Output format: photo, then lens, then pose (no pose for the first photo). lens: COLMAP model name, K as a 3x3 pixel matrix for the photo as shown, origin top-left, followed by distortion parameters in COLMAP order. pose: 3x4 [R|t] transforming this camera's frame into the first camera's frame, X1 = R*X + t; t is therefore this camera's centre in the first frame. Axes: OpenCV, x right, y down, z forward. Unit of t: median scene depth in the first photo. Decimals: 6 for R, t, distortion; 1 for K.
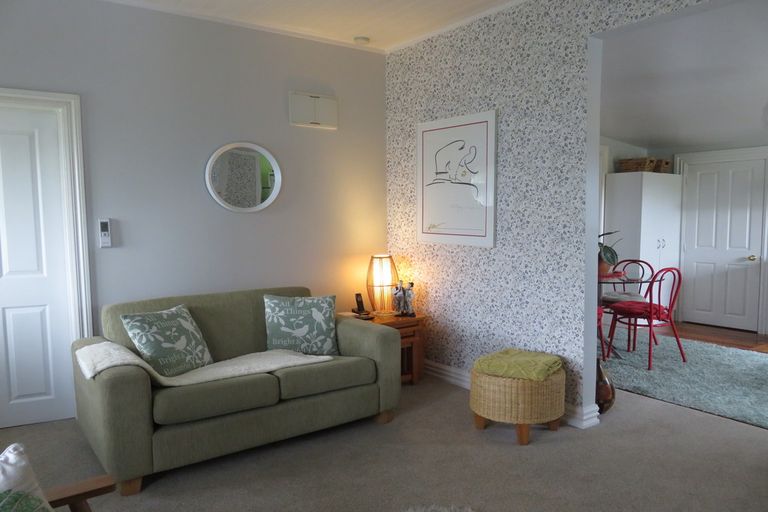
lens RADIAL K [[569.7, 0, 380.1], [0, 569.7, 260.9], [0, 0, 1]] dist [-0.034373, 0.012012]
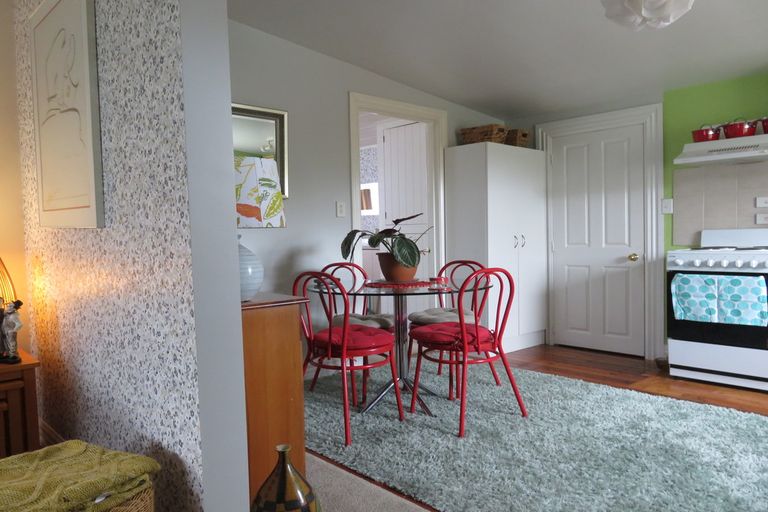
lens RADIAL K [[569.7, 0, 385.8], [0, 569.7, 252.3], [0, 0, 1]] dist [-0.034373, 0.012012]
pose [[0.992216, -0.012896, 0.123856, 0.241009], [0.018729, 0.998763, -0.046054, 0.016193], [-0.123109, 0.048015, 0.991231, 0.294334]]
